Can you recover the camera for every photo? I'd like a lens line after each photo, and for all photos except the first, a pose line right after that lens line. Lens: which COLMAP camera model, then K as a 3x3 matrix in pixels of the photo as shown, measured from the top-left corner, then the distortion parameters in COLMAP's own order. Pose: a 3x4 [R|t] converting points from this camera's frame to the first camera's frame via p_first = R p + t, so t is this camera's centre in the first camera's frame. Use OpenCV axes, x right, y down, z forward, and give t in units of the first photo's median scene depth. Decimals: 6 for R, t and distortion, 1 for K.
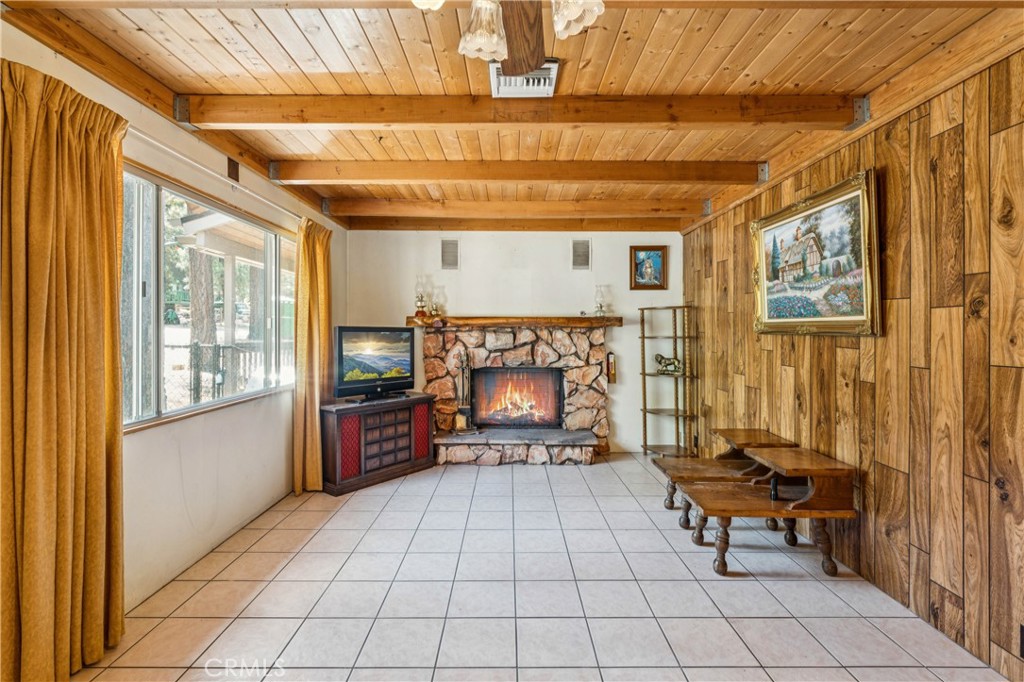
lens RADIAL K [[470.7, 0, 512.6], [0, 470.7, 325.0], [0, 0, 1]] dist [0.000332, 0.000088]
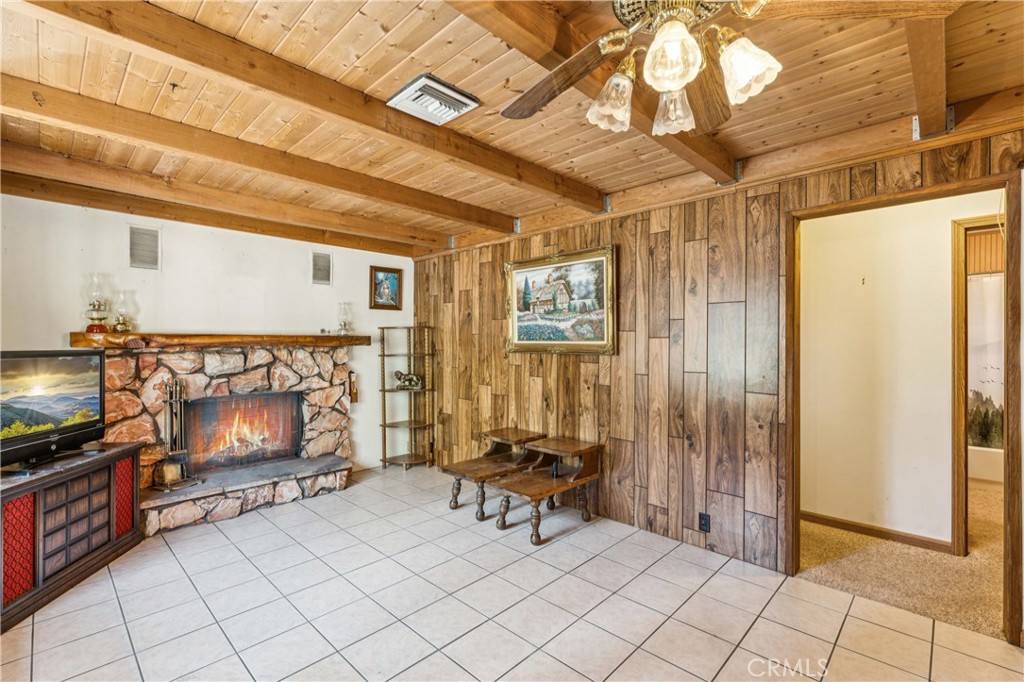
lens RADIAL K [[457.2, 0, 505.7], [0, 457.2, 338.5], [0, 0, 1]] dist [0.000278, -0.000125]
pose [[0.702632, 0.002754, 0.711548, -0.301588], [-0.005718, 0.999982, 0.001775, -0.017277], [-0.711530, -0.005316, 0.702635, 0.120236]]
